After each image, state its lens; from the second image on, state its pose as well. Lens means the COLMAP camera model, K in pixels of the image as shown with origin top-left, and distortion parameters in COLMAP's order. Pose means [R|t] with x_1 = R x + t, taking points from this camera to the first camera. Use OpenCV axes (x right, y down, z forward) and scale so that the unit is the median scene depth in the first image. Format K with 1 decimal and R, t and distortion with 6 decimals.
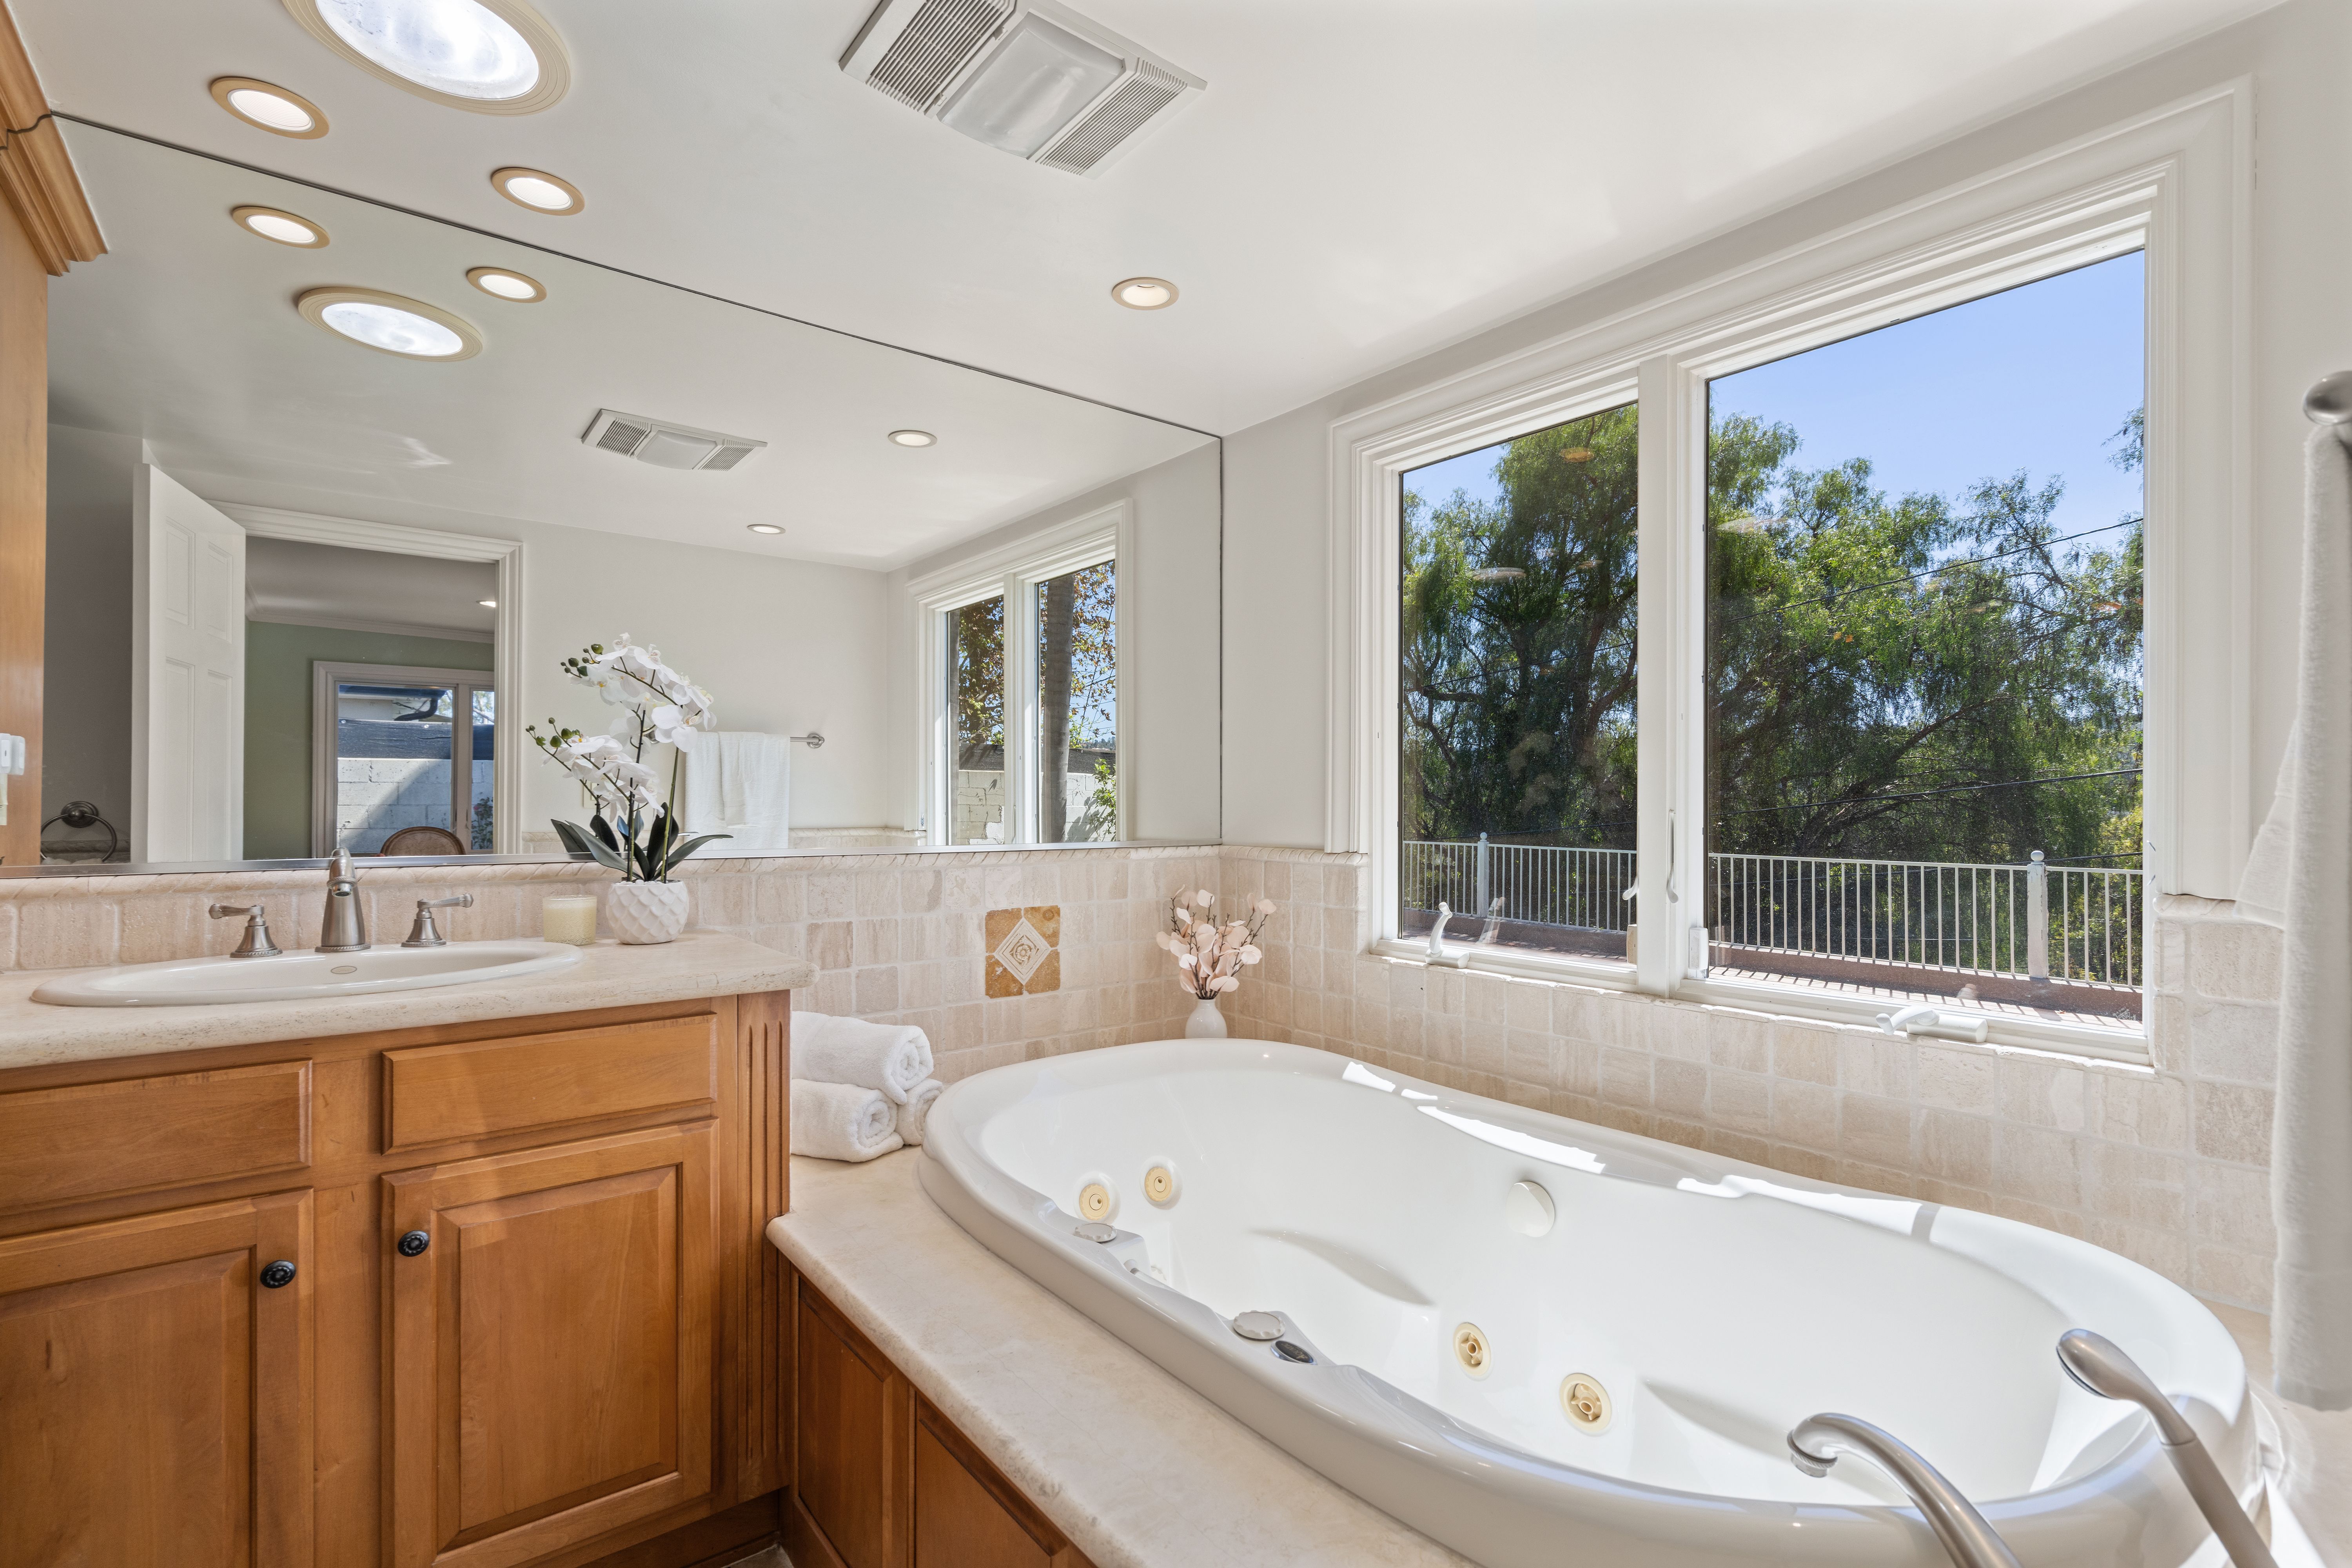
lens RADIAL K [[1073.4, 0, 1178.1], [0, 1073.4, 797.3], [0, 0, 1]] dist [0.017326, 0.000242]
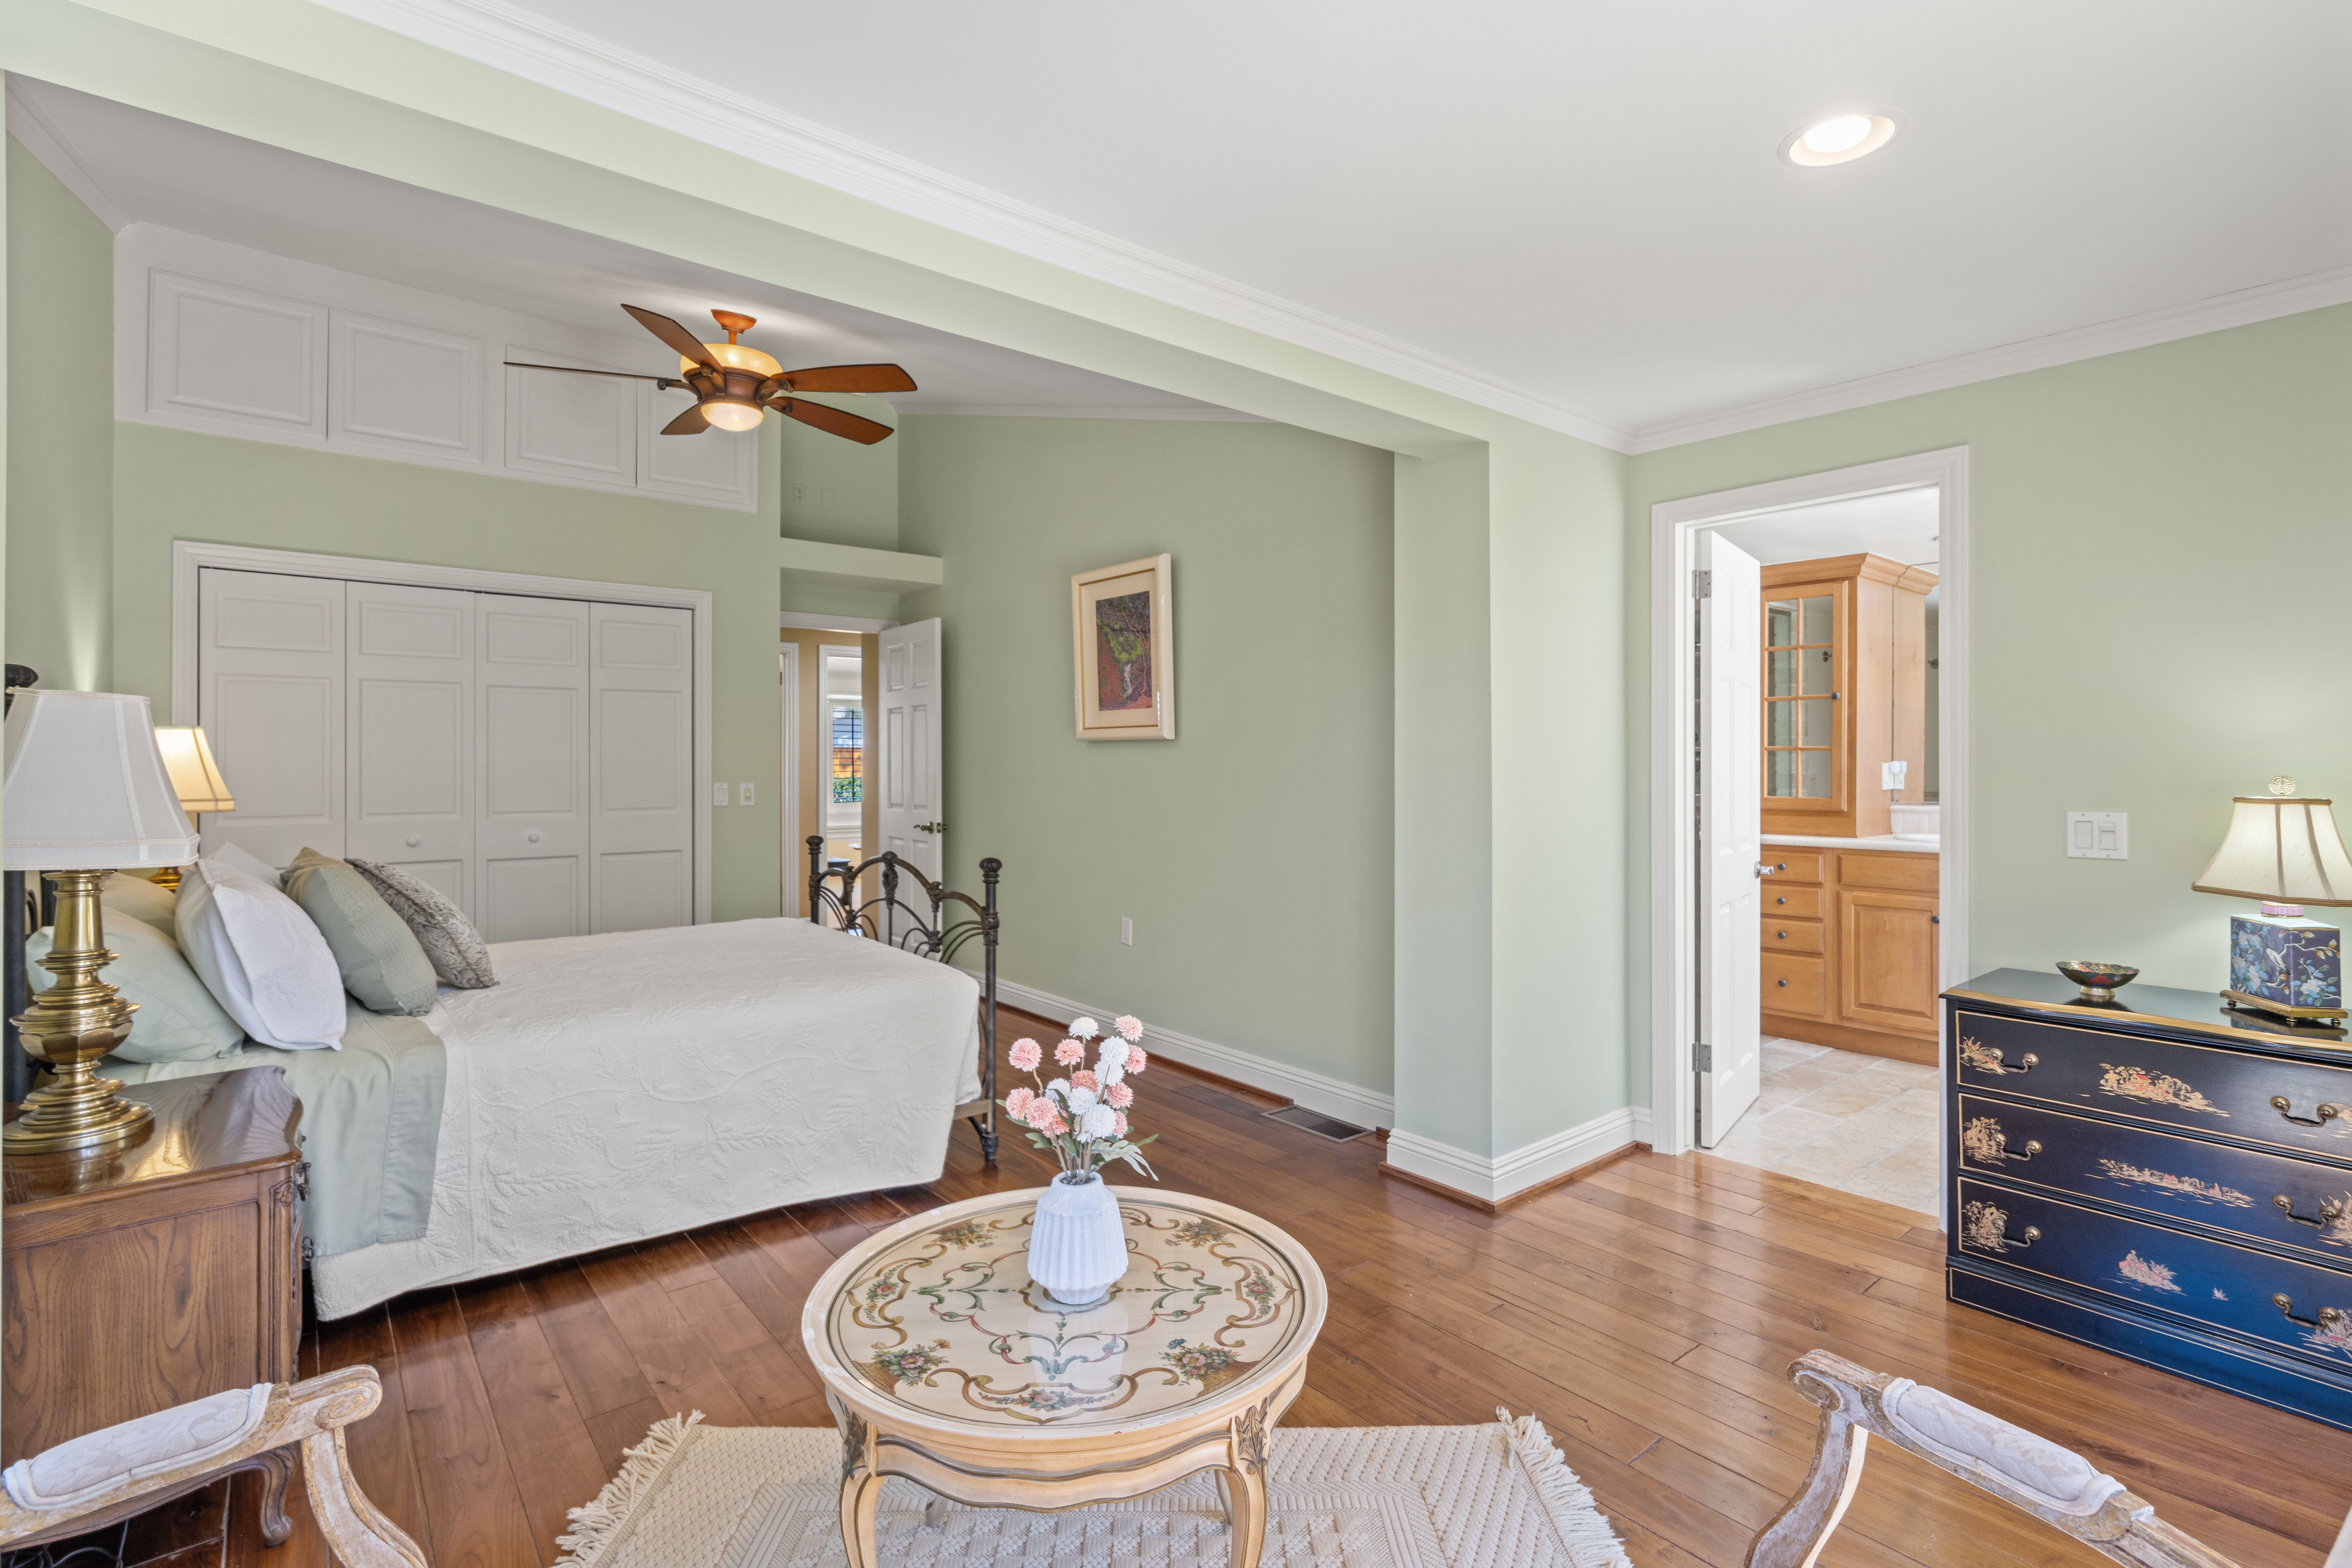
lens RADIAL K [[1073.4, 0, 1177.9], [0, 1073.4, 771.3], [0, 0, 1]] dist [0.017326, 0.000242]
pose [[0.020860, 0.000626, -0.999782, 2.536515], [0.002785, 0.999996, 0.000684, -0.037849], [0.999779, -0.002799, 0.020858, -1.458275]]
